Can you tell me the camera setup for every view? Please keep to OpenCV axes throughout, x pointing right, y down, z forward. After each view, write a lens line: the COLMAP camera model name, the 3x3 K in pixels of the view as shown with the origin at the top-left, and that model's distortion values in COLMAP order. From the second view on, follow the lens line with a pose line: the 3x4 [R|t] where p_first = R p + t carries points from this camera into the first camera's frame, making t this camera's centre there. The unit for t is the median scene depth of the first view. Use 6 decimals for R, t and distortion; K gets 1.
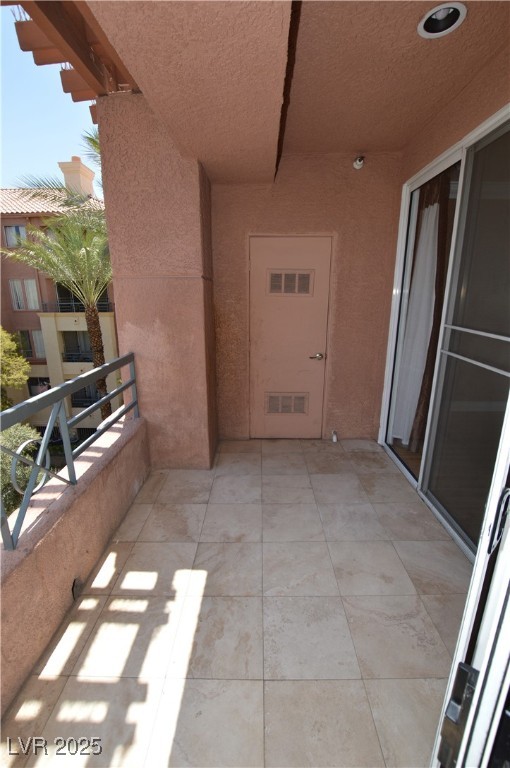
lens RADIAL K [[340.1, 0, 257.1], [0, 340.1, 382.4], [0, 0, 1]] dist [-0.029441, 0.000683]
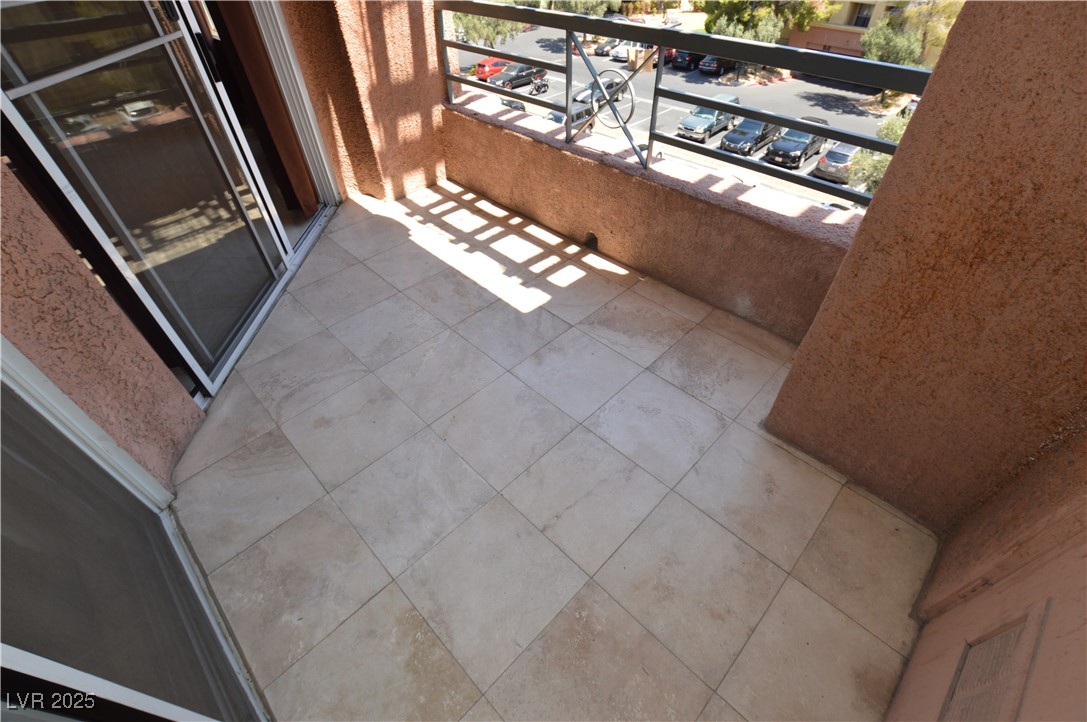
lens RADIAL K [[481.4, 0, 546.0], [0, 481.4, 362.7], [0, 0, 1]] dist [-0.029441, 0.000683]
pose [[-0.698669, 0.512881, -0.498813, 0.496650], [-0.164653, 0.563225, 0.809733, -0.361414], [0.696241, 0.647866, -0.309061, 1.556906]]
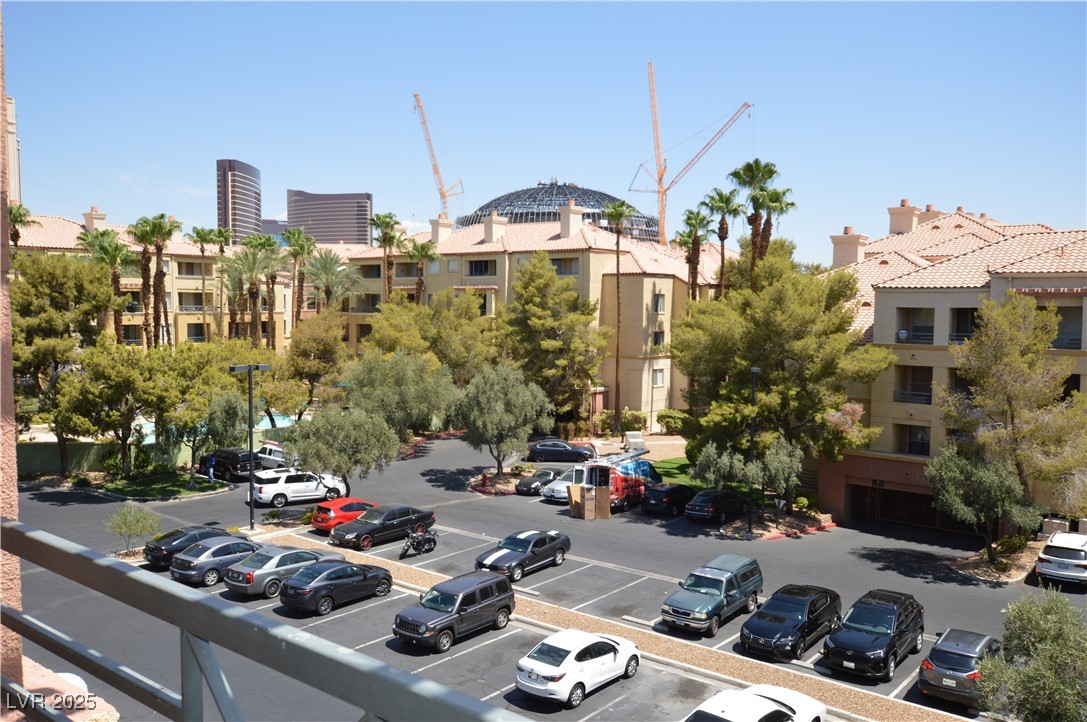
lens RADIAL K [[914.3, 0, 542.9], [0, 914.3, 360.3], [0, 0, 1]] dist [0.009347, 0.016822]
pose [[-0.617555, 0.044035, -0.785294, 0.465788], [-0.211382, 0.952406, 0.219637, -0.364334], [0.757591, 0.301634, -0.578855, 1.549203]]
